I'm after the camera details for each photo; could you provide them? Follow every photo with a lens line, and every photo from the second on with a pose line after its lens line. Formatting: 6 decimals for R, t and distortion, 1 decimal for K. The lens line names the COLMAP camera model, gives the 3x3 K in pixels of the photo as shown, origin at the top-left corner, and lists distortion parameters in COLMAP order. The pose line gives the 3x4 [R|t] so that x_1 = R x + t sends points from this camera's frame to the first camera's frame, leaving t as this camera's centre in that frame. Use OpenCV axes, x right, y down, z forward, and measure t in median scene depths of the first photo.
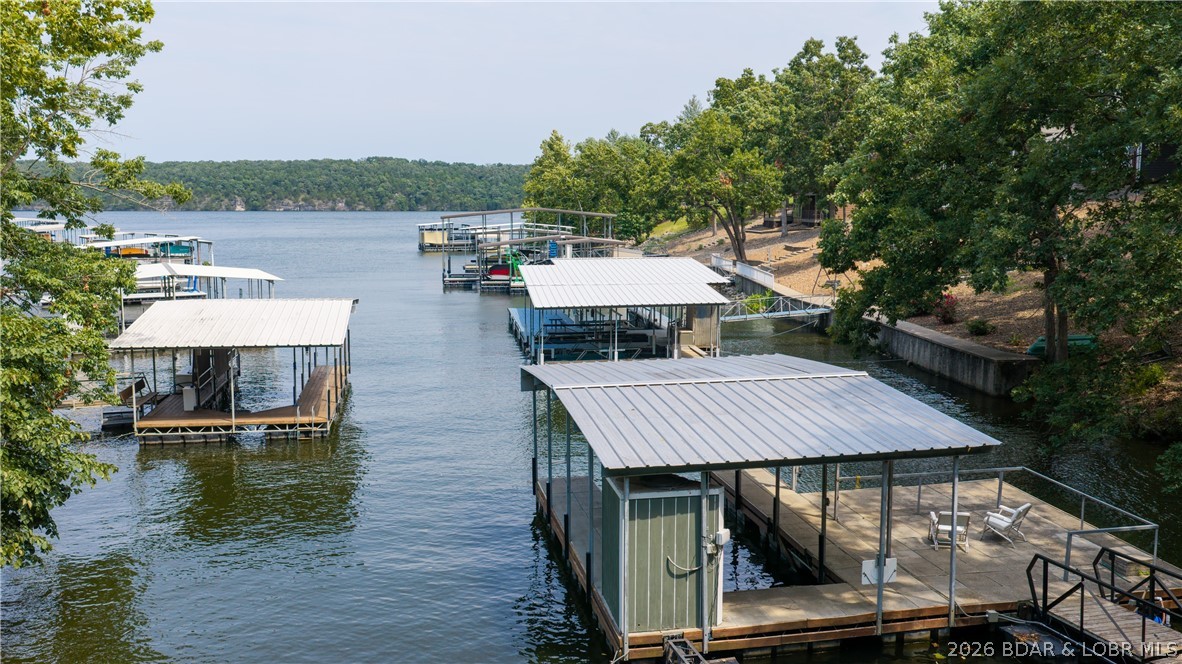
lens RADIAL K [[972.1, 0, 585.2], [0, 972.1, 326.4], [0, 0, 1]] dist [0.024733, -0.079157]
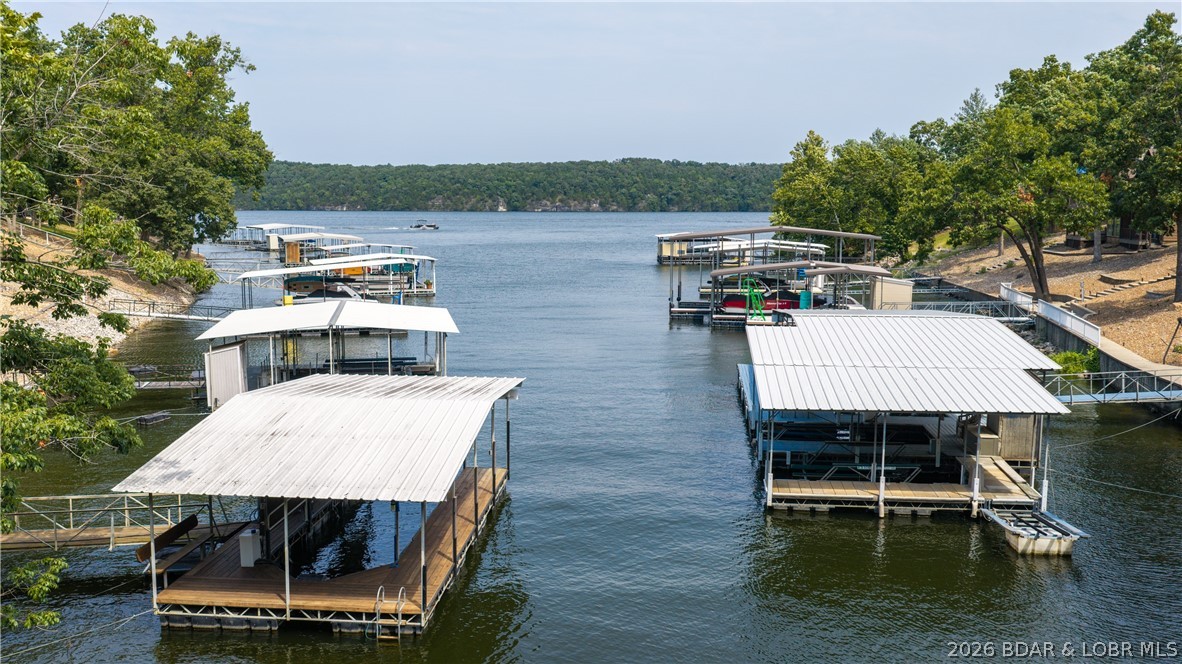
lens RADIAL K [[972.1, 0, 585.2], [0, 972.1, 326.4], [0, 0, 1]] dist [0.024733, -0.079157]
pose [[0.967353, 0.031425, -0.251475, -0.000377], [-0.031283, 0.999500, 0.004562, -0.029739], [0.251493, 0.003453, 0.967853, 0.117543]]
